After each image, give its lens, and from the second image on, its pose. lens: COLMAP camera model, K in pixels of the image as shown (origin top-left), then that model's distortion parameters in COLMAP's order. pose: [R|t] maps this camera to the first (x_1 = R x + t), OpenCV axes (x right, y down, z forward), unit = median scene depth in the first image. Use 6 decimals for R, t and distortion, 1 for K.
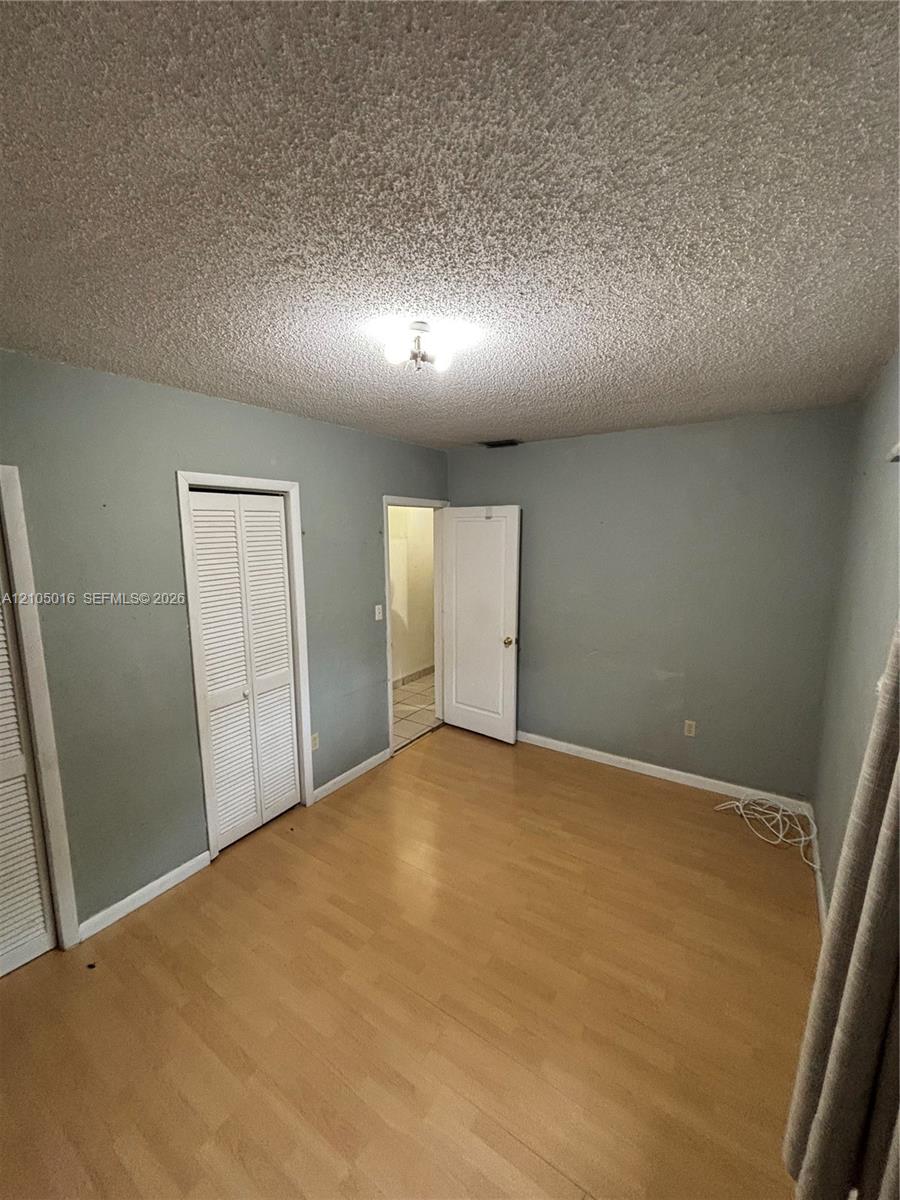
lens RADIAL K [[479.0, 0, 450.0], [0, 479.0, 600.0], [0, 0, 1]] dist [-0.000301, 0.000002]
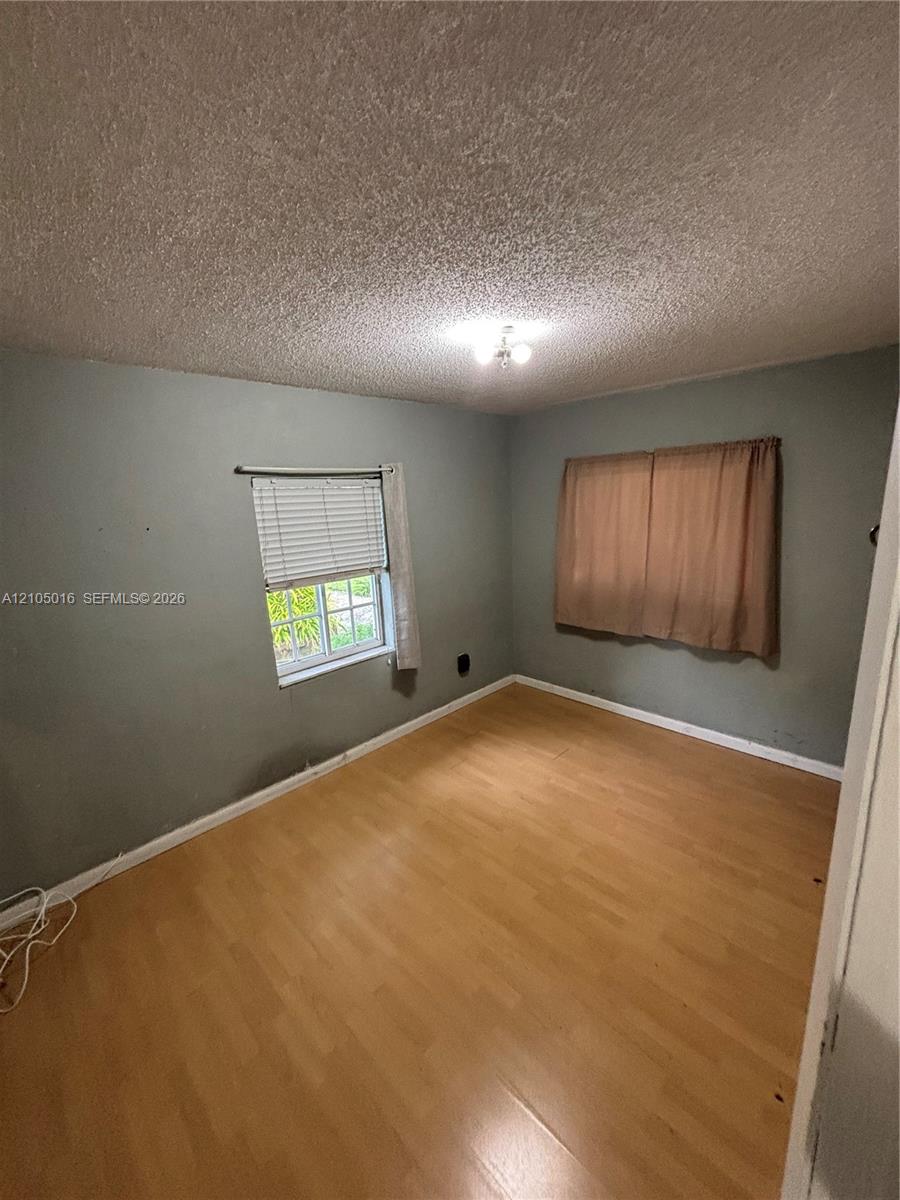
lens RADIAL K [[479.0, 0, 450.0], [0, 479.0, 600.0], [0, 0, 1]] dist [-0.000301, 0.000002]
pose [[-0.977534, 0.010216, 0.210529, -0.177232], [0.085115, 0.932898, 0.349939, -0.325663], [-0.192827, 0.359996, -0.912809, 2.137309]]
